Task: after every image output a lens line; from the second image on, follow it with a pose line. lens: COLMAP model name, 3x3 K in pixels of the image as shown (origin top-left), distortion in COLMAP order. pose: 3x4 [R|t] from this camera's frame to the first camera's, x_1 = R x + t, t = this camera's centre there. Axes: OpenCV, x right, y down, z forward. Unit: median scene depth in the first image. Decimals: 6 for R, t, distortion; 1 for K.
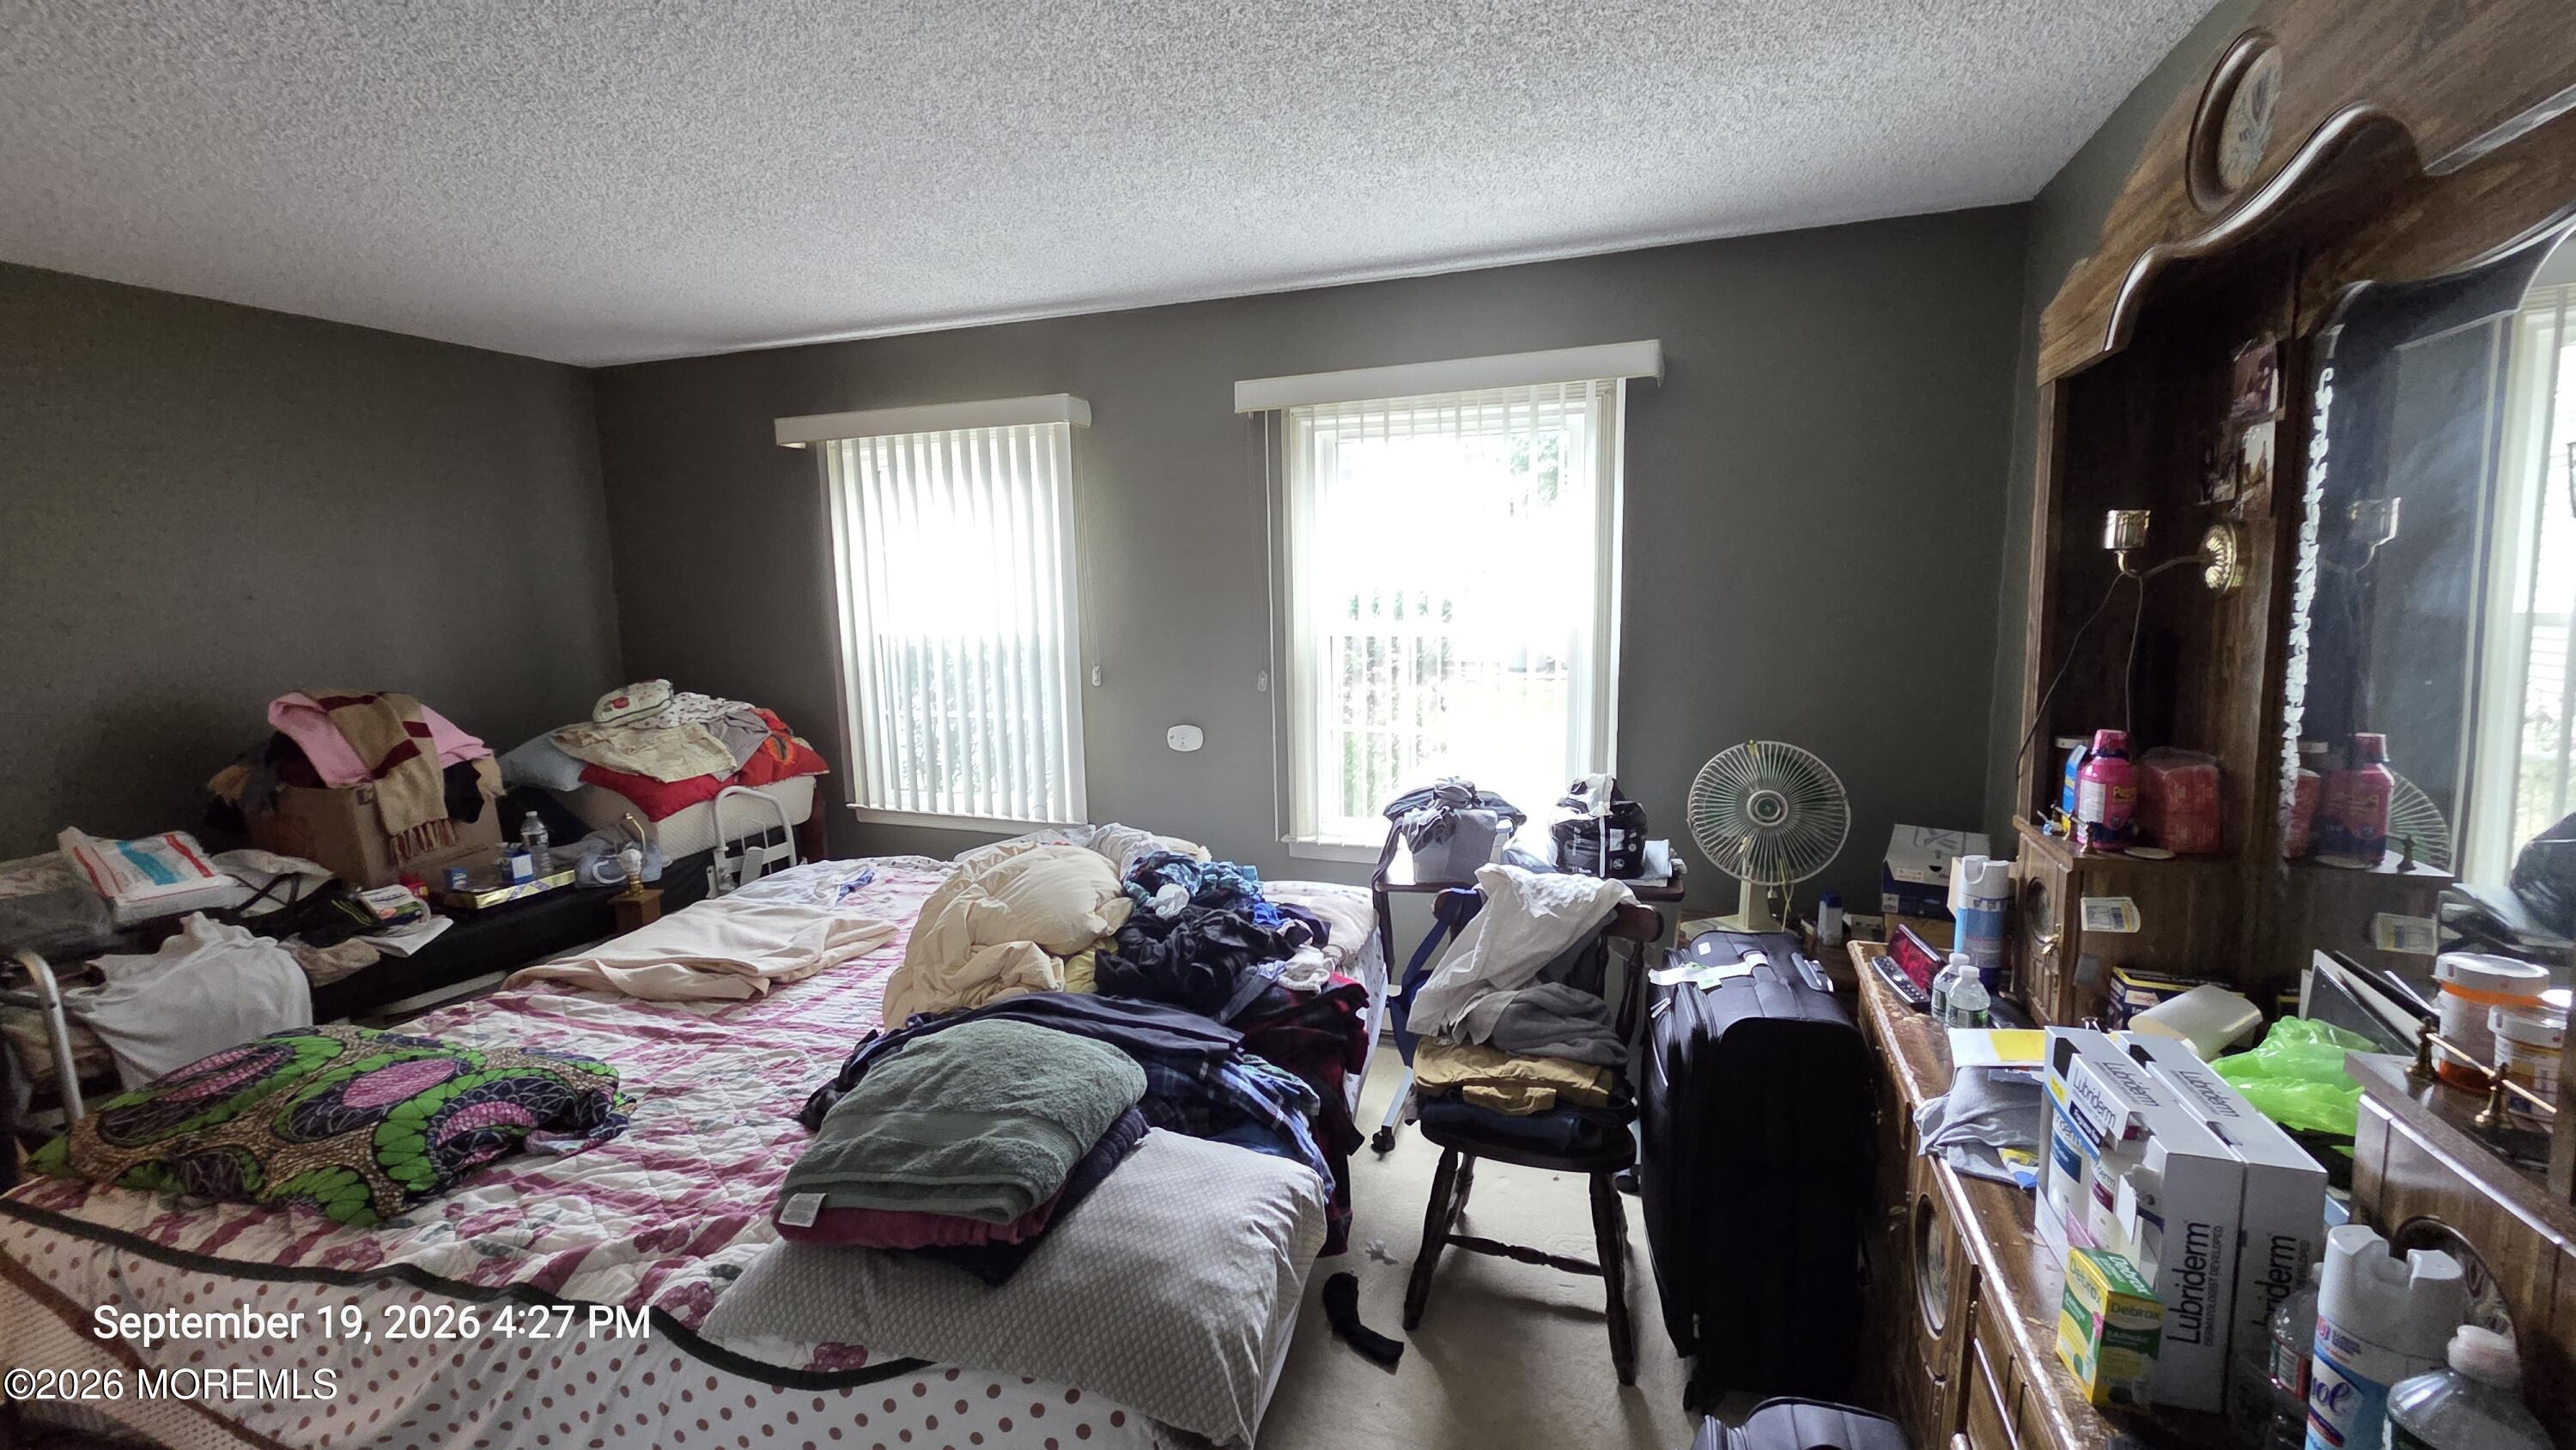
lens RADIAL K [[1052.4, 0, 1290.4], [0, 1052.4, 718.1], [0, 0, 1]] dist [0.001598, -0.000052]
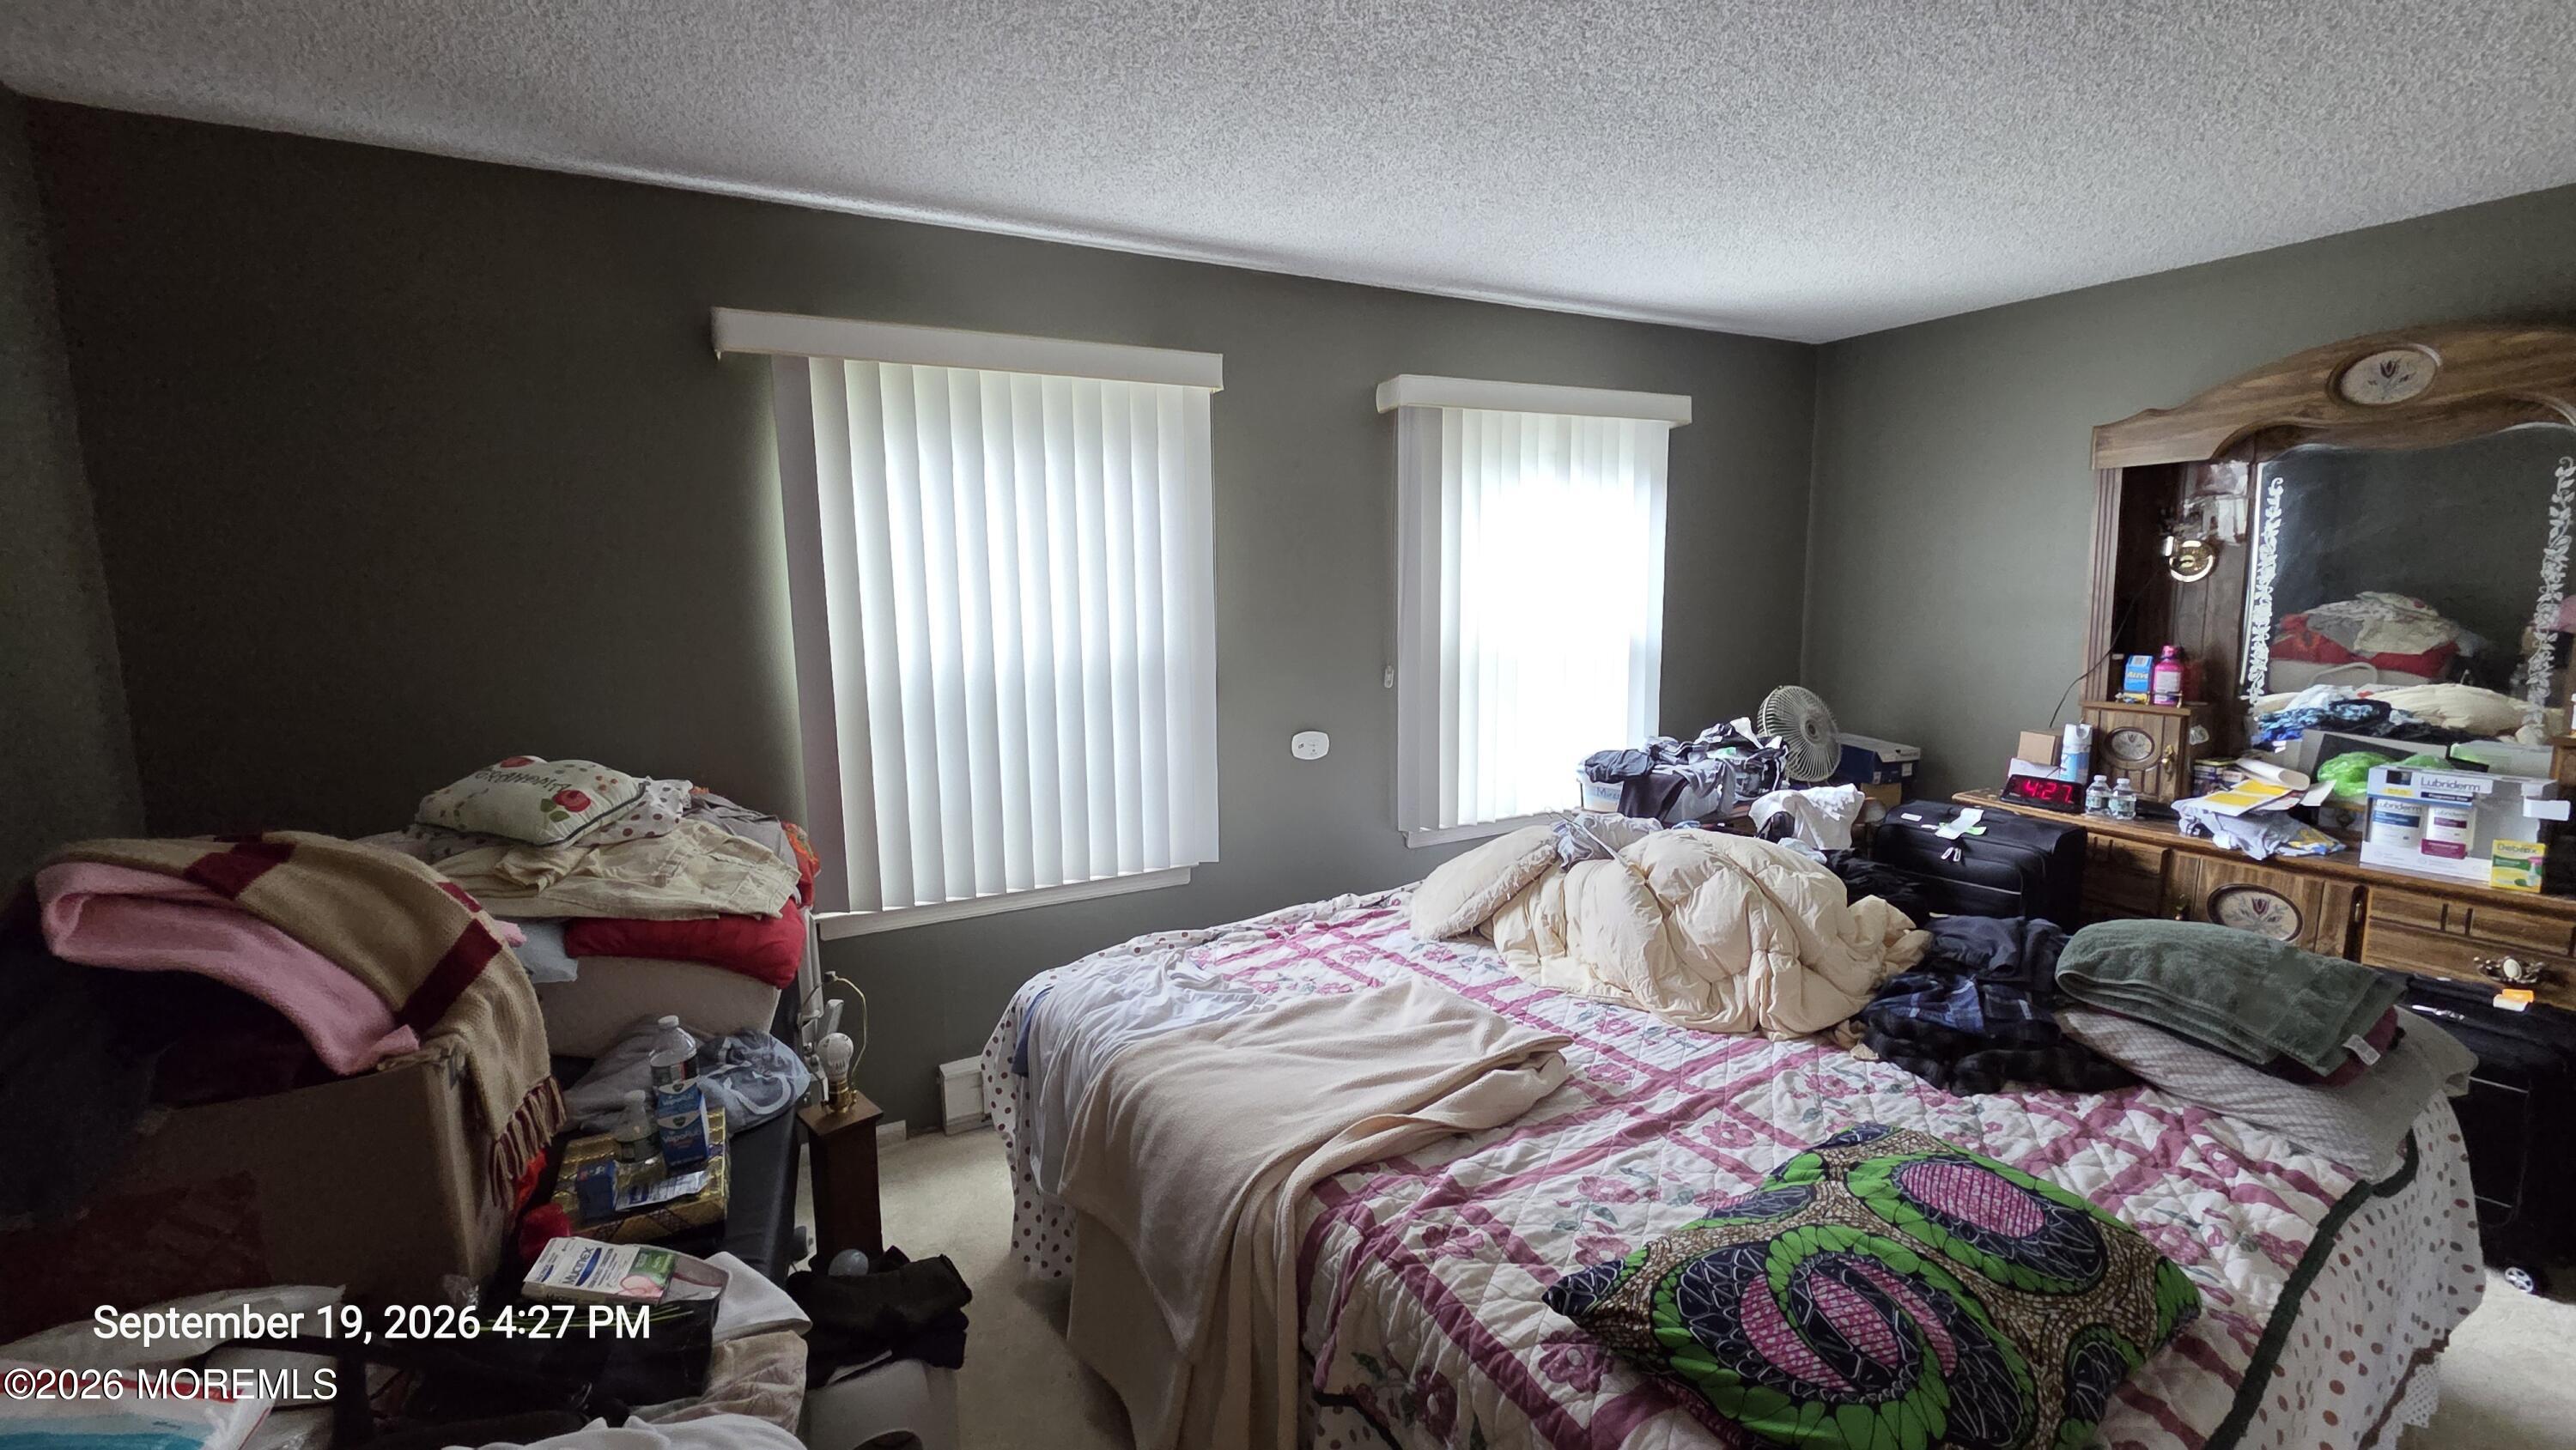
lens RADIAL K [[1052.4, 0, 1282.5], [0, 1052.4, 720.5], [0, 0, 1]] dist [0.001598, -0.000052]
pose [[0.666006, -0.093501, 0.740063, -0.839735], [0.101346, 0.994256, 0.034411, -0.038964], [-0.739030, 0.052084, 0.671656, 0.409728]]
